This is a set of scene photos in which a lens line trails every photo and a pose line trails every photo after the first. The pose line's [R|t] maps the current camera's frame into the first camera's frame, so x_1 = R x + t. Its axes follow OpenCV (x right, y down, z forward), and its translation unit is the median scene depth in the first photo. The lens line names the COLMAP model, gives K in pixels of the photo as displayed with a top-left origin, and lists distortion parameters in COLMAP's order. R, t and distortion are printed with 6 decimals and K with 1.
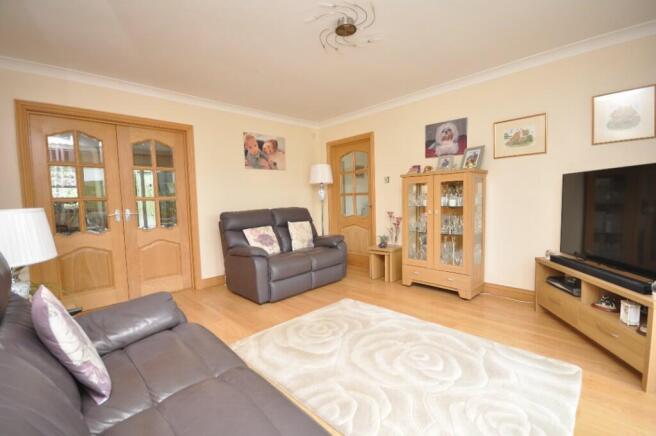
lens RADIAL K [[288.5, 0, 326.4], [0, 288.5, 218.8], [0, 0, 1]] dist [0.003816, -0.001476]
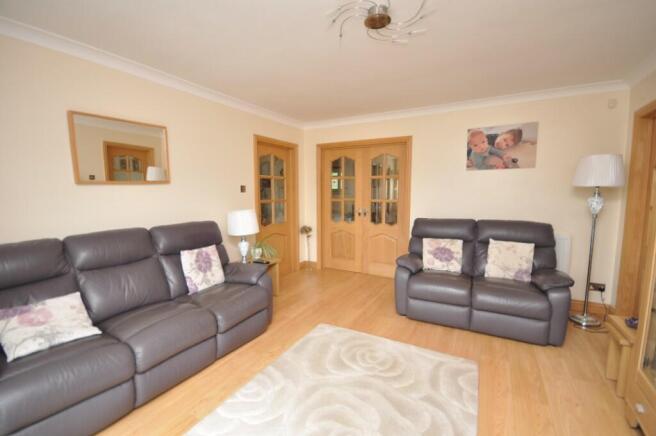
lens RADIAL K [[288.5, 0, 327.5], [0, 288.5, 220.1], [0, 0, 1]] dist [0.003816, -0.001476]
pose [[0.291095, 0.128696, -0.947998, 0.533776], [-0.070613, 0.991098, 0.112864, -0.109982], [0.954085, 0.034086, 0.297592, 0.392481]]
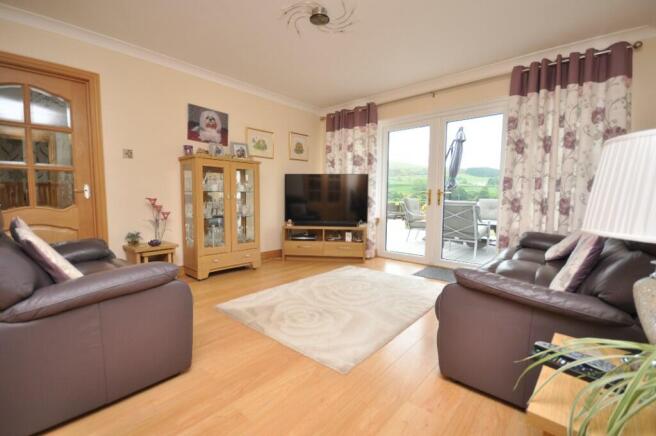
lens RADIAL K [[288.5, 0, 327.7], [0, 288.5, 216.2], [0, 0, 1]] dist [0.003816, -0.001476]
pose [[-0.085032, -0.041556, 0.995511, -0.641988], [0.063845, 0.996849, 0.047065, 0.018943], [-0.994331, 0.067561, -0.082110, 0.681054]]
